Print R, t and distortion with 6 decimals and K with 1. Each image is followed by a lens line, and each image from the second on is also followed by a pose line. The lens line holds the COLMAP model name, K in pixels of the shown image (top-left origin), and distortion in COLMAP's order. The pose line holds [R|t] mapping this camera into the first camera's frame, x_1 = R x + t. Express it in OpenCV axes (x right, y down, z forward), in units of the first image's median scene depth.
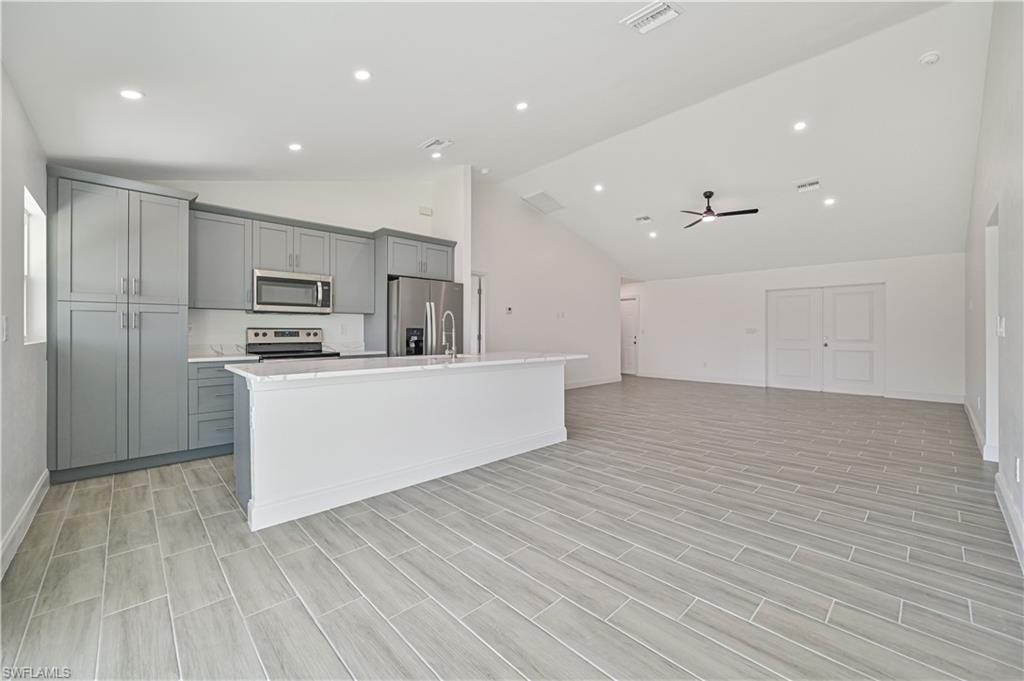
lens RADIAL K [[410.2, 0, 507.1], [0, 410.2, 334.2], [0, 0, 1]] dist [0.001659, -0.000576]
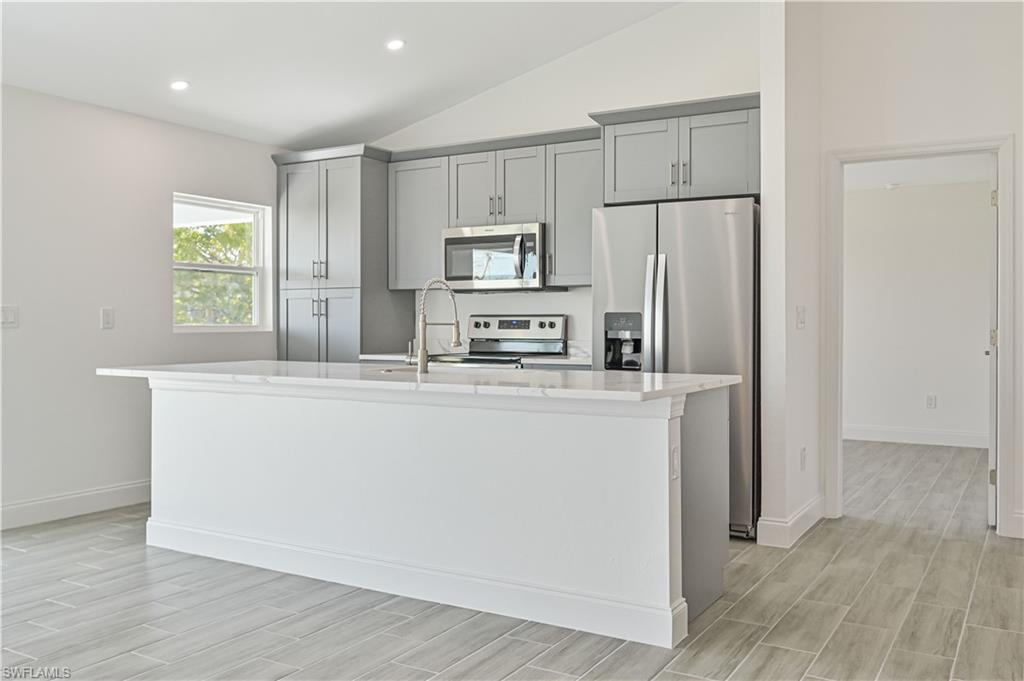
lens RADIAL K [[888.9, 0, 513.8], [0, 888.9, 318.1], [0, 0, 1]] dist [-0.015553, 0.004176]
pose [[0.265891, -0.003204, -0.963998, 0.723538], [-0.004569, 0.999979, -0.004584, -0.003415], [0.963992, 0.005623, 0.265870, 0.620840]]
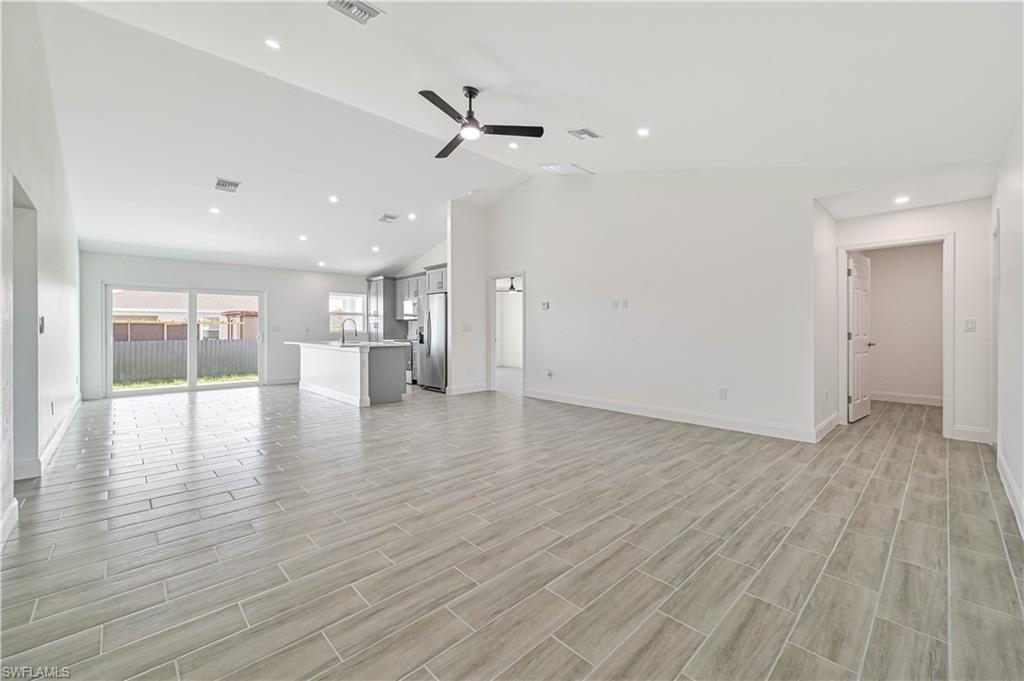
lens RADIAL K [[410.2, 0, 516.6], [0, 410.2, 330.0], [0, 0, 1]] dist [0.001659, -0.000576]
pose [[-0.000226, 0.001323, -0.999999, 1.390189], [-0.001685, 0.999998, 0.001323, -0.004881], [0.999999, 0.001685, -0.000224, 1.391614]]
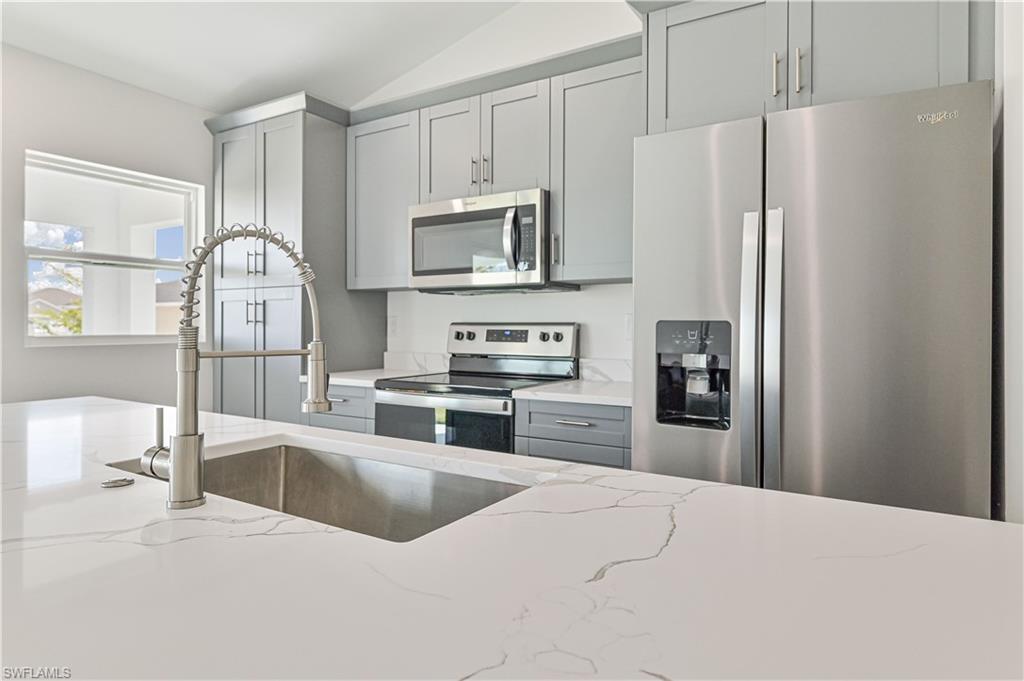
lens RADIAL K [[602.4, 0, 514.2], [0, 602.4, 320.7], [0, 0, 1]] dist [-0.002598, -0.000953]
pose [[0.250226, -0.005406, -0.968172, 0.112012], [-0.007186, 0.999946, -0.007441, -0.011413], [0.968161, 0.008819, 0.250174, 0.809178]]
